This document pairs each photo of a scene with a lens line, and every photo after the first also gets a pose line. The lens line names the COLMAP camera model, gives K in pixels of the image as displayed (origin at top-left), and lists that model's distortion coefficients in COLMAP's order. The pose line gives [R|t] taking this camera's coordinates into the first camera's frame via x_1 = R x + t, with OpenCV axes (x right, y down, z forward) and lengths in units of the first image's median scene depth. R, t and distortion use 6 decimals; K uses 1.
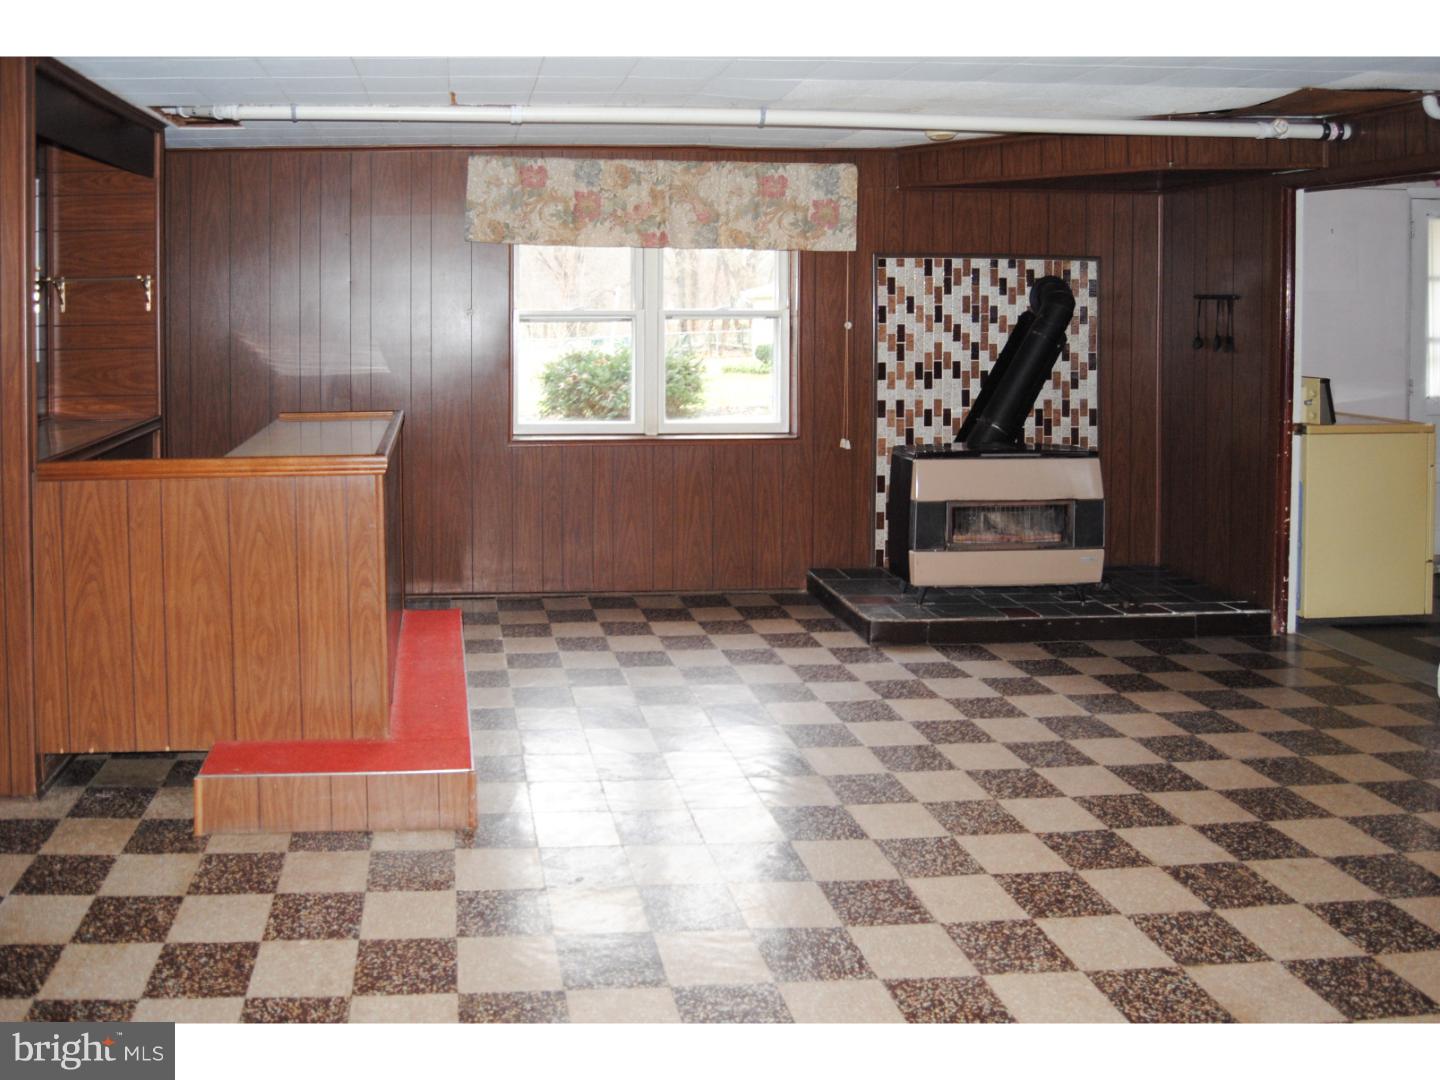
lens RADIAL K [[2649.6, 0, 720.0], [0, 2649.6, 540.0], [0, 0, 1]] dist [-0.246615, -0.038667]
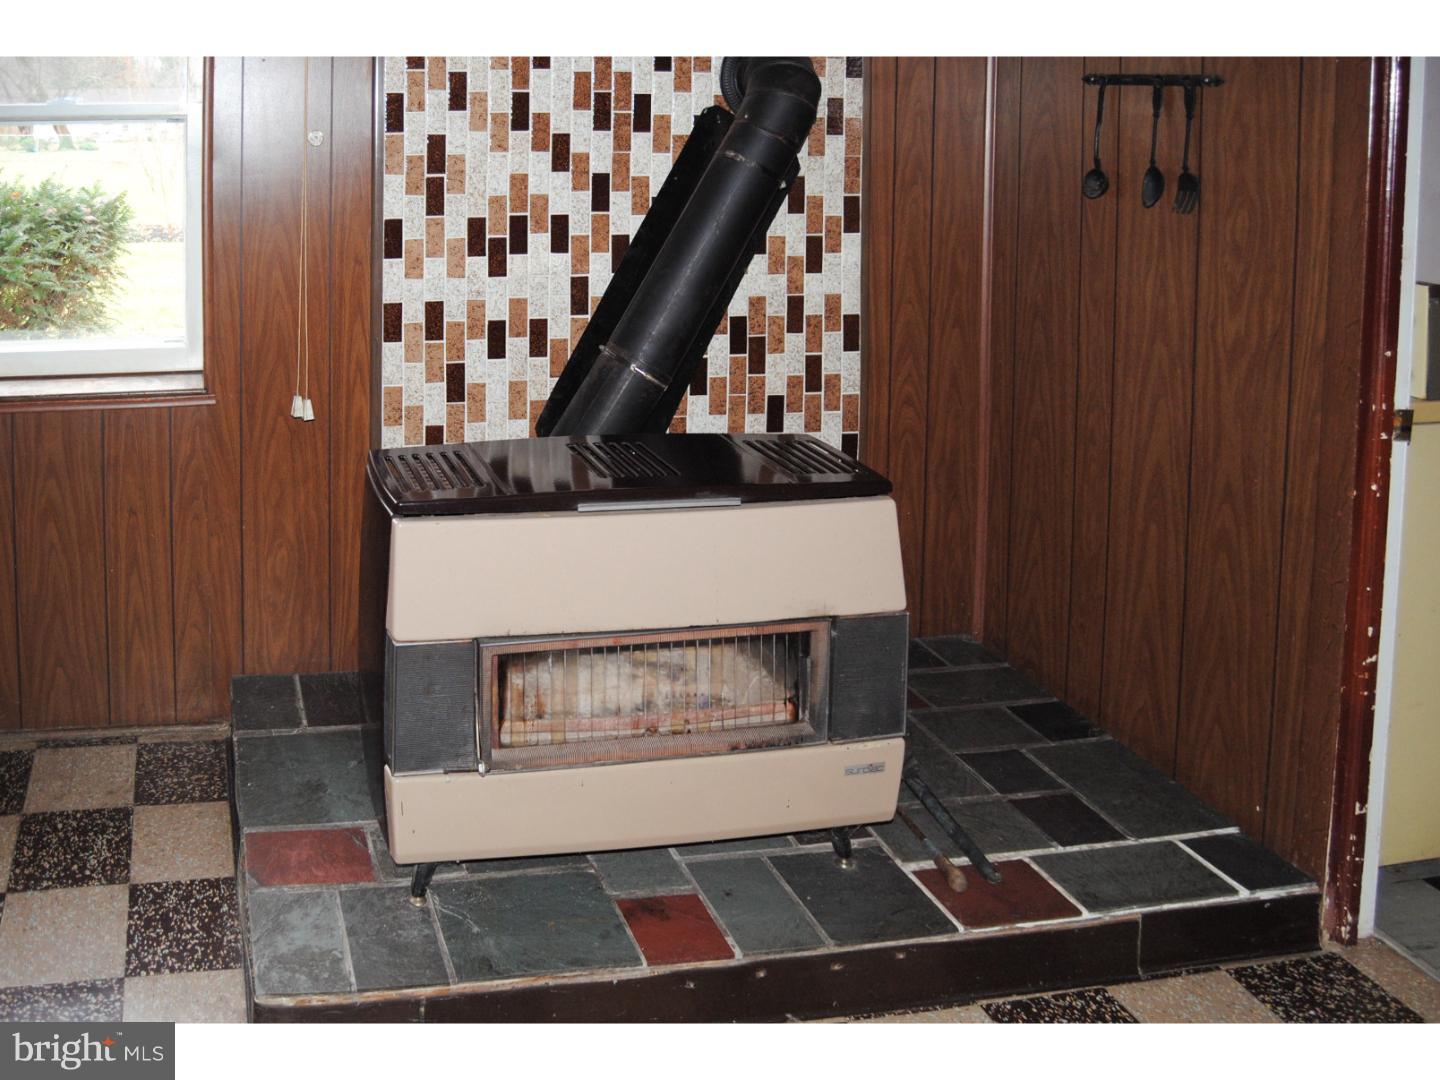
lens RADIAL K [[1927.5, 0, 720.0], [0, 1927.5, 540.0], [0, 0, 1]] dist [-0.197571, 0.002561]
pose [[0.993925, -0.011460, 0.109462, 0.080299], [-0.003388, 0.990907, 0.134508, -0.056622], [-0.110009, -0.134061, 0.984848, 0.662506]]
